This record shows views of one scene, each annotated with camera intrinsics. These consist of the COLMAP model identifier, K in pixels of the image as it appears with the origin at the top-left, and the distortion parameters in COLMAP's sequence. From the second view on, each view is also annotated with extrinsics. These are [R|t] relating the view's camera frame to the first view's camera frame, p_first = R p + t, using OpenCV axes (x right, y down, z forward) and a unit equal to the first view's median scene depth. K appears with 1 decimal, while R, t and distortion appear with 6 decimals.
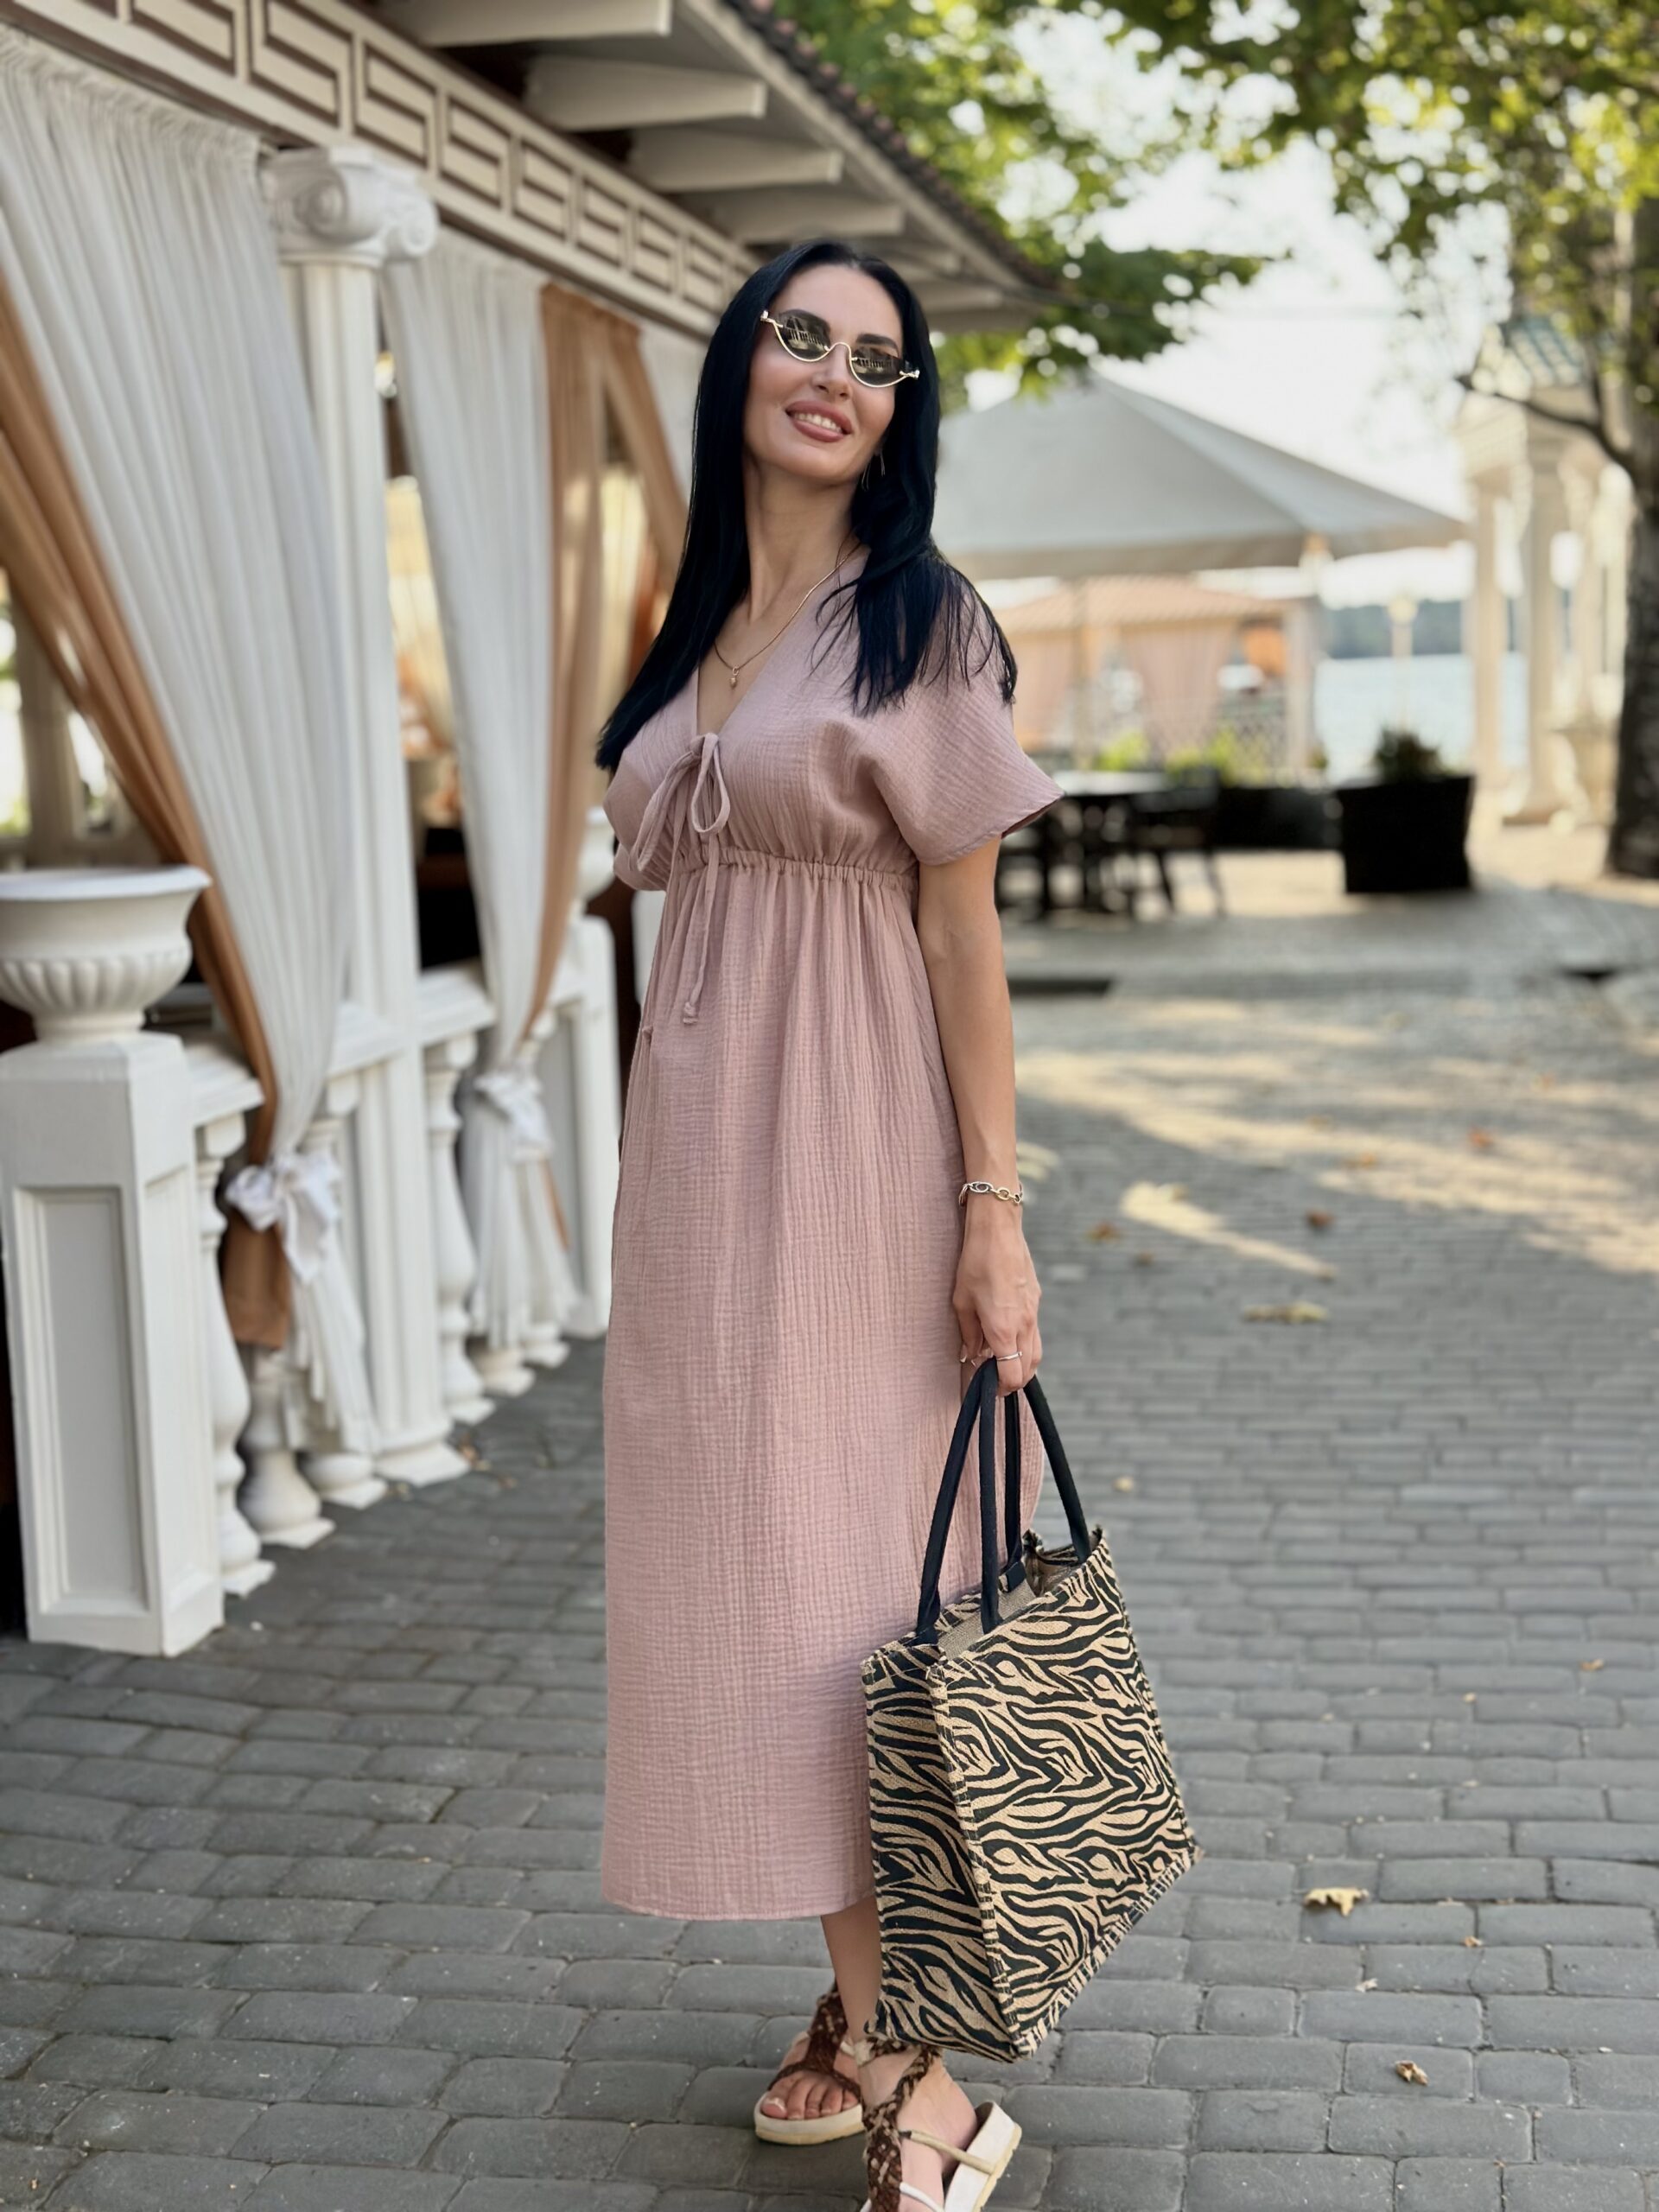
lens RADIAL K [[3062.6, 0, 824.1], [0, 3062.6, 1107.5], [0, 0, 1]] dist [0.113758, 0.000000]
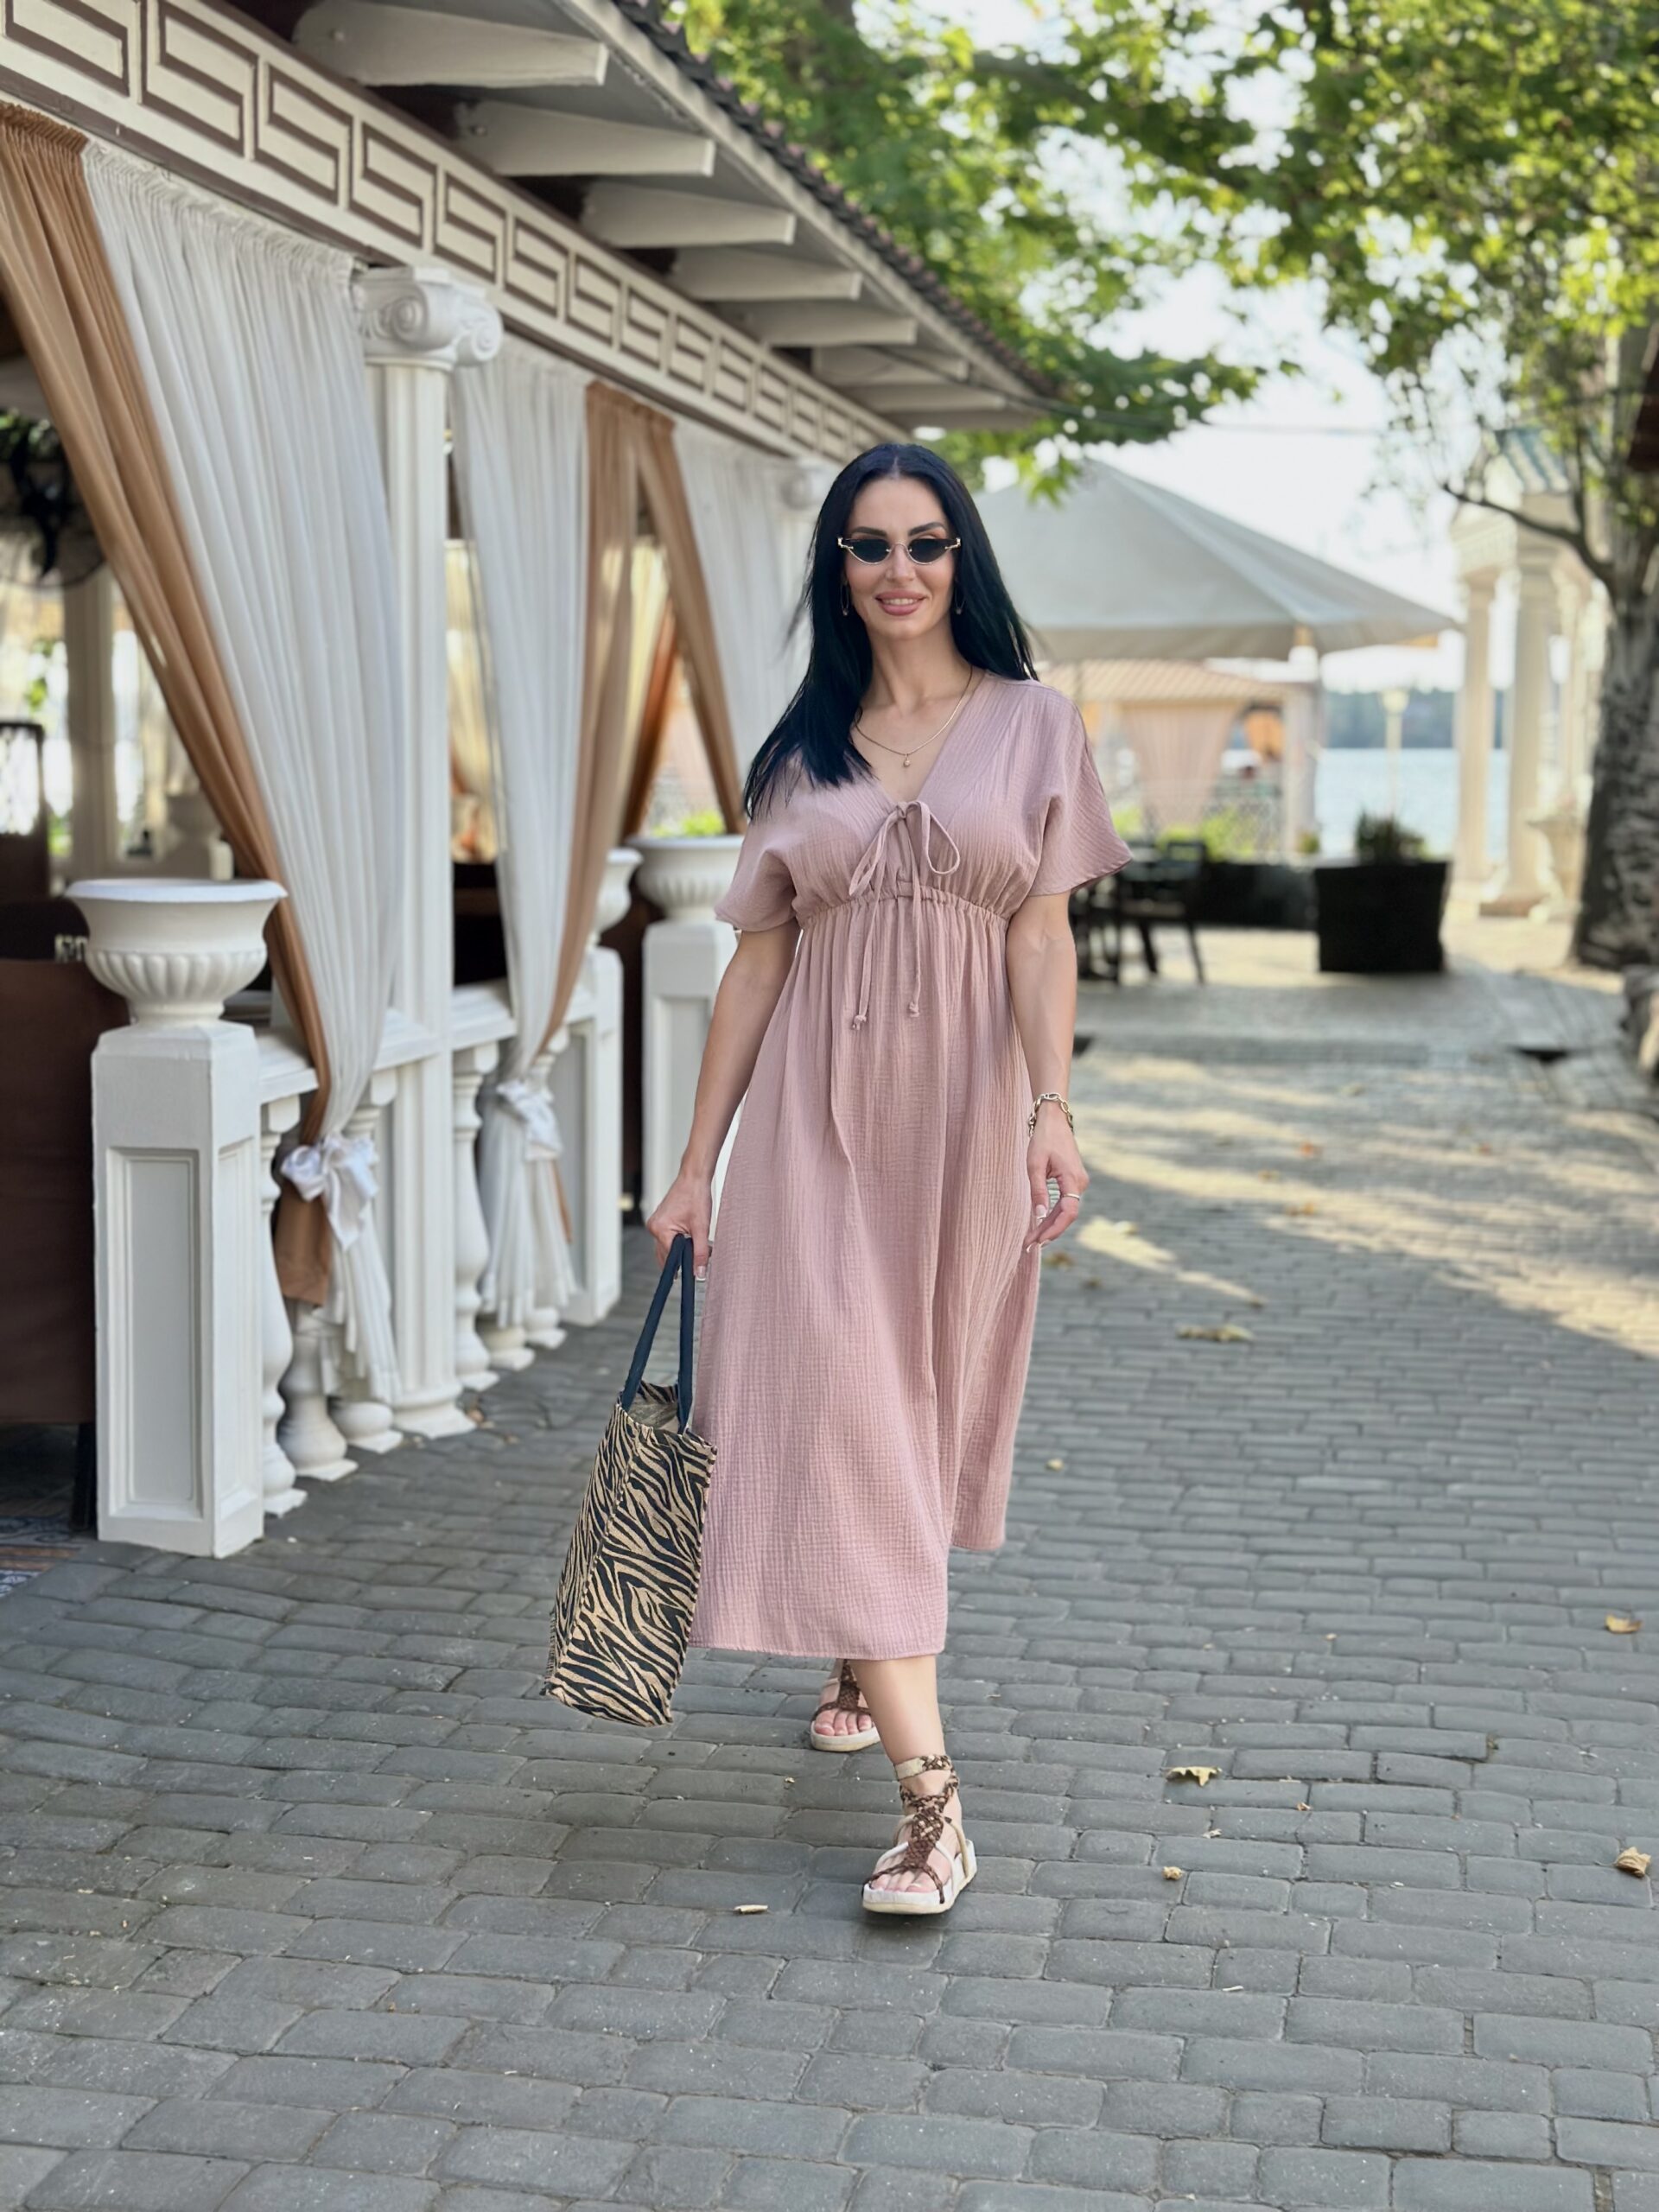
lens RADIAL K [[3062.6, 0, 820.5], [0, 3062.6, 1085.2], [0, 0, 1]] dist [0.113758, 0.000000]
pose [[0.998980, 0.045165, 0.000225, 0.004793], [-0.045142, 0.998607, -0.027316, 0.018270], [-0.001458, 0.027278, 0.999627, -0.136876]]
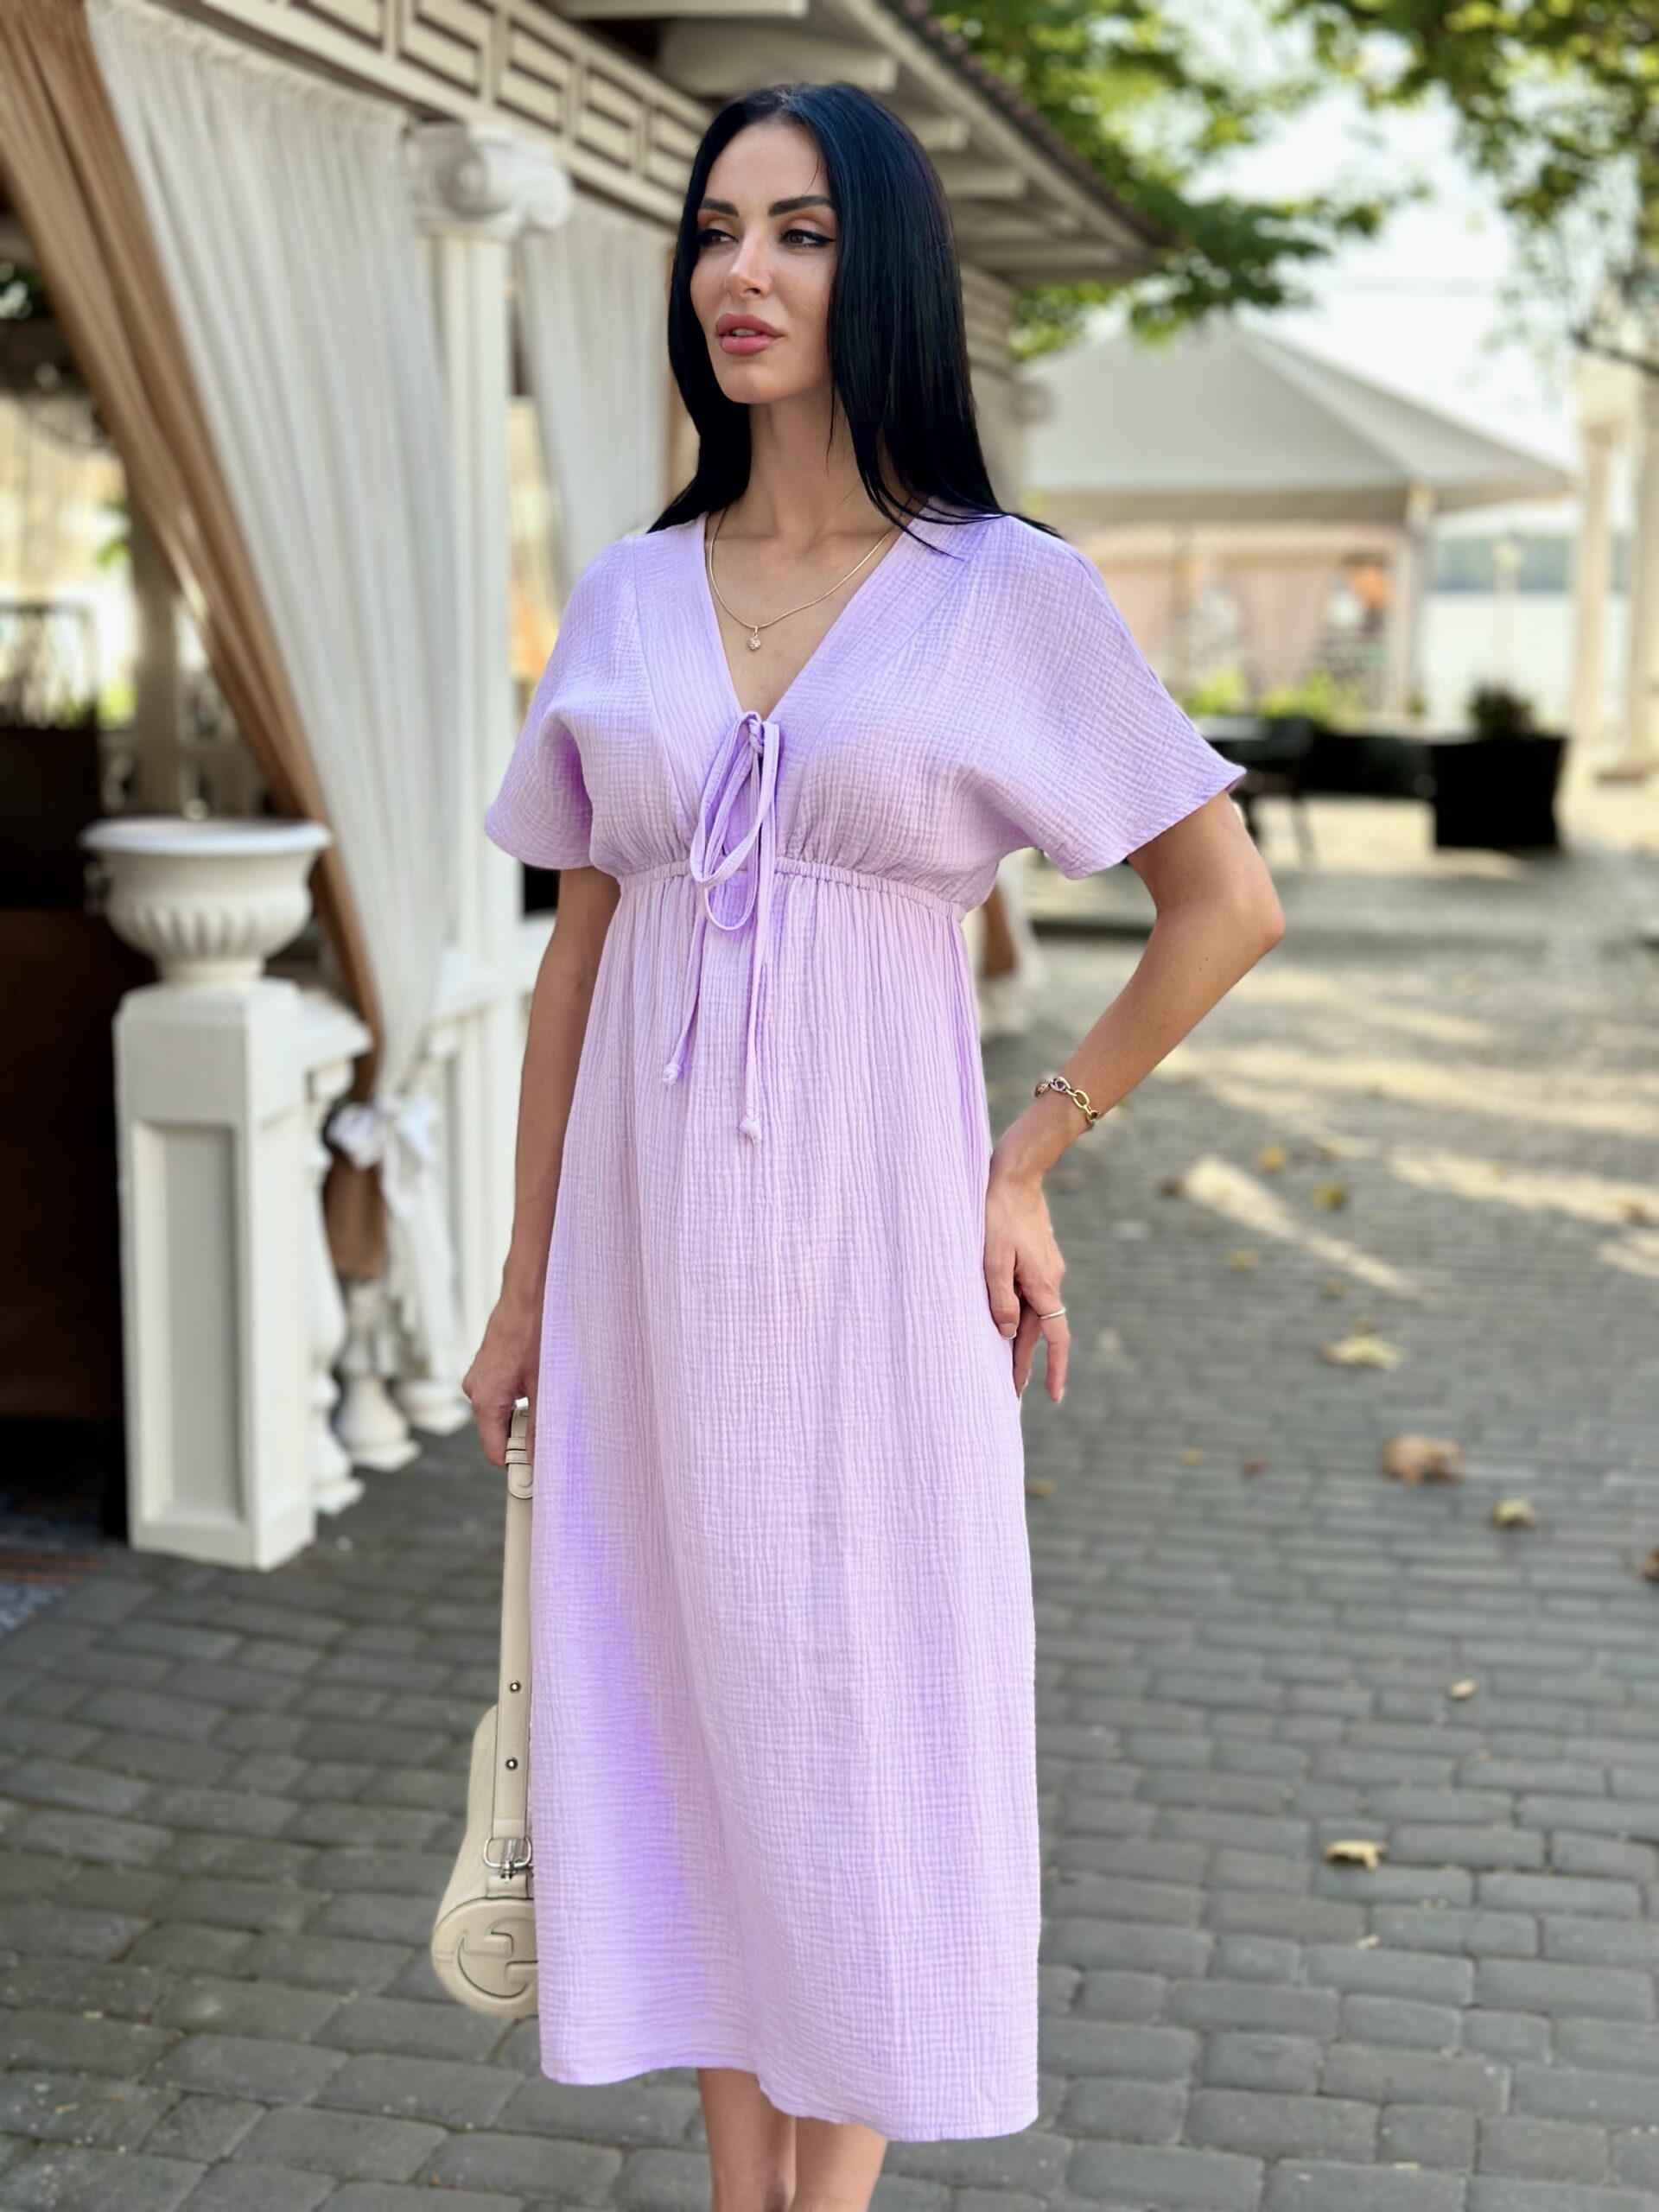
lens RADIAL K [[3062.6, 0, 840.8], [0, 3062.6, 1125.7], [0, 0, 1]] dist [0.113758, 0.000000]
pose [[0.998665, 0.048011, -0.019038, -0.000466], [-0.047314, 0.998250, 0.035480, -0.018025], [0.020709, -0.034532, 0.999189, -0.041474]]
